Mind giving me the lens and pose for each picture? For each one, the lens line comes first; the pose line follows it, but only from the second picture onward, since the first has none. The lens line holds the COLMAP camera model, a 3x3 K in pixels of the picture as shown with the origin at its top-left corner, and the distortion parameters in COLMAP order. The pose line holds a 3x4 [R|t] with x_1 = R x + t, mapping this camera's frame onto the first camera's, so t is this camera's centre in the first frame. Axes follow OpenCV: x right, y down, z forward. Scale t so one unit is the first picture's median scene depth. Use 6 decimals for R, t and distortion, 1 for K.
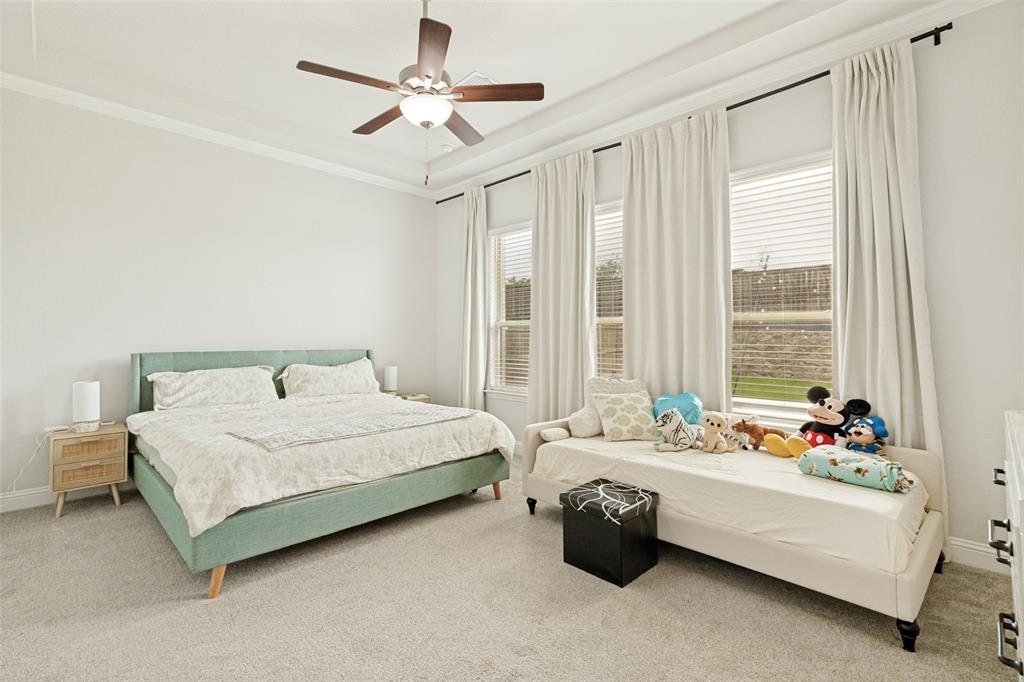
lens RADIAL K [[464.0, 0, 506.8], [0, 464.0, 336.5], [0, 0, 1]] dist [-0.000040, 0.002857]
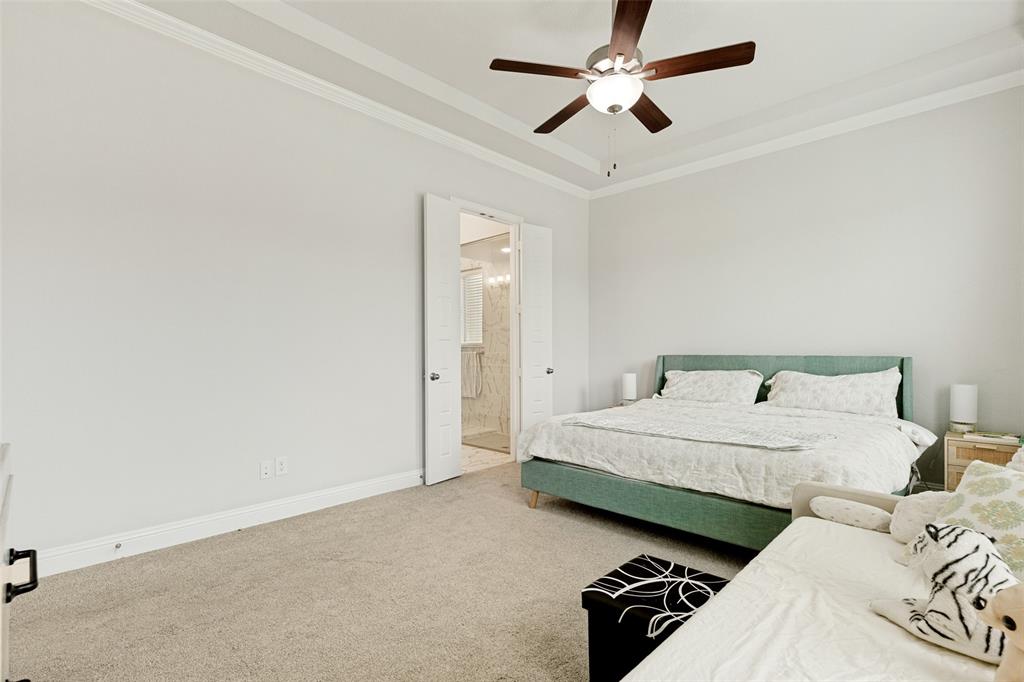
lens RADIAL K [[464.0, 0, 507.8], [0, 464.0, 350.2], [0, 0, 1]] dist [-0.000040, 0.002857]
pose [[0.031556, -0.000701, -0.999502, 0.667835], [0.008076, 0.999967, -0.000447, 0.022465], [0.999469, -0.008058, 0.031560, 0.636094]]
